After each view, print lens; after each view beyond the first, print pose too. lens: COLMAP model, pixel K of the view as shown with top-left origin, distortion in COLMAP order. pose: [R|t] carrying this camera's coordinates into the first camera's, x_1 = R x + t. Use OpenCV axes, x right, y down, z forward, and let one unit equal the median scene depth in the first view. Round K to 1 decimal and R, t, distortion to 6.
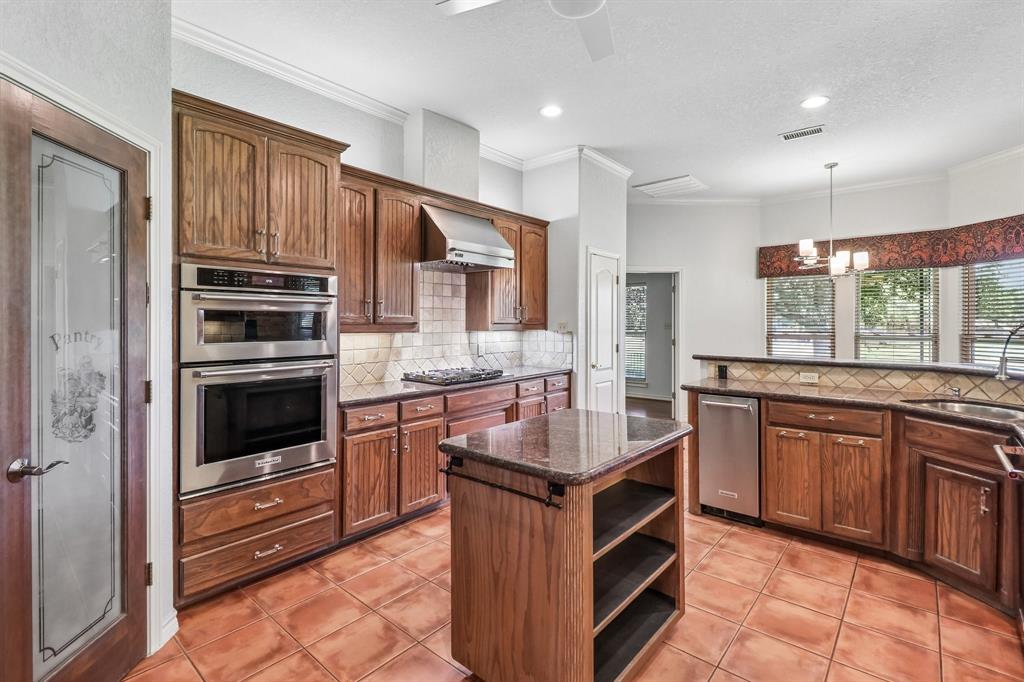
lens RADIAL K [[469.2, 0, 508.0], [0, 469.2, 322.2], [0, 0, 1]] dist [0.001617, -0.014636]
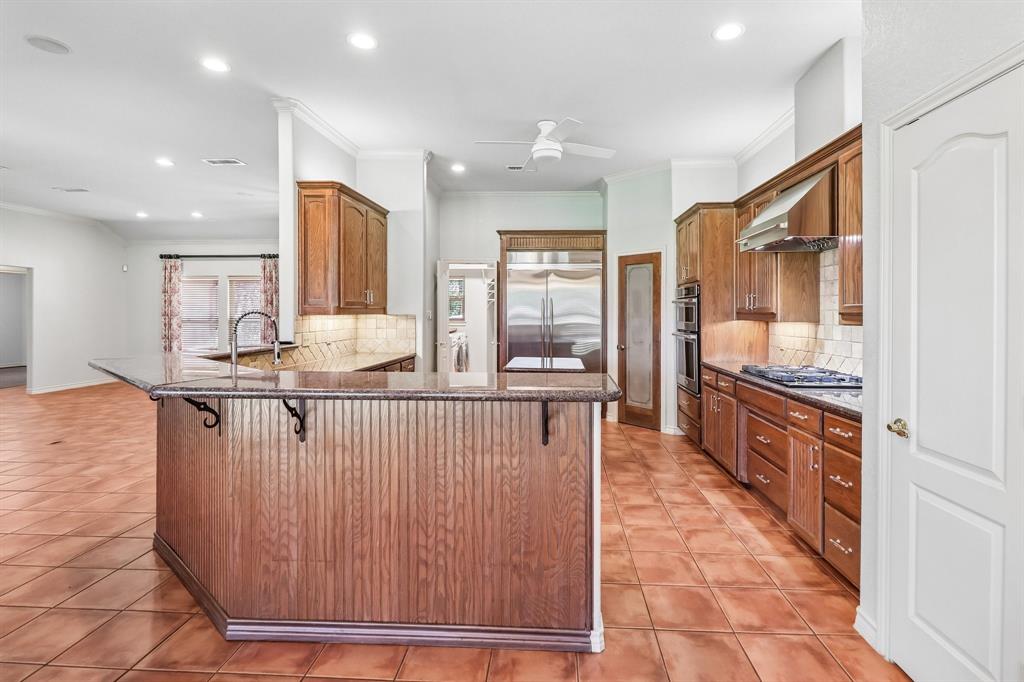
lens RADIAL K [[475.5, 0, 509.2], [0, 475.5, 311.8], [0, 0, 1]] dist [-0.024757, -0.000710]
pose [[-0.805837, -0.004840, -0.592118, 1.173464], [-0.003611, 0.999988, -0.003259, 0.006564], [0.592126, -0.000488, -0.805845, 1.974816]]
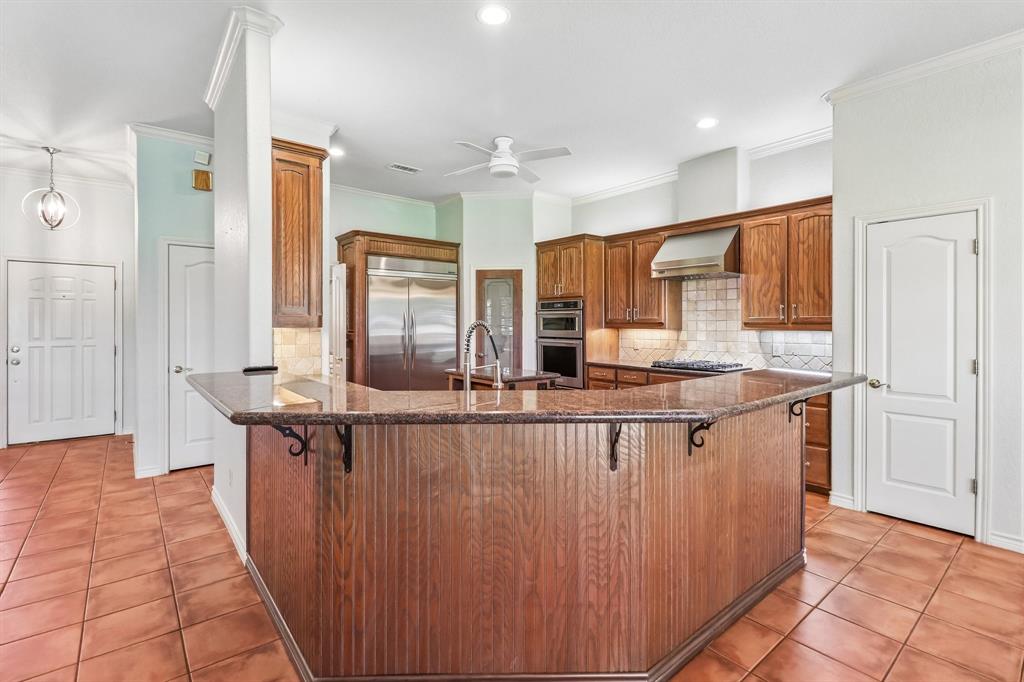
lens RADIAL K [[469.2, 0, 508.0], [0, 469.2, 322.2], [0, 0, 1]] dist [0.001617, -0.014636]
pose [[-0.181306, -0.001661, -0.983425, 1.723795], [0.000208, 0.999998, -0.001727, 0.003457], [0.983427, -0.000518, -0.181306, 1.061627]]
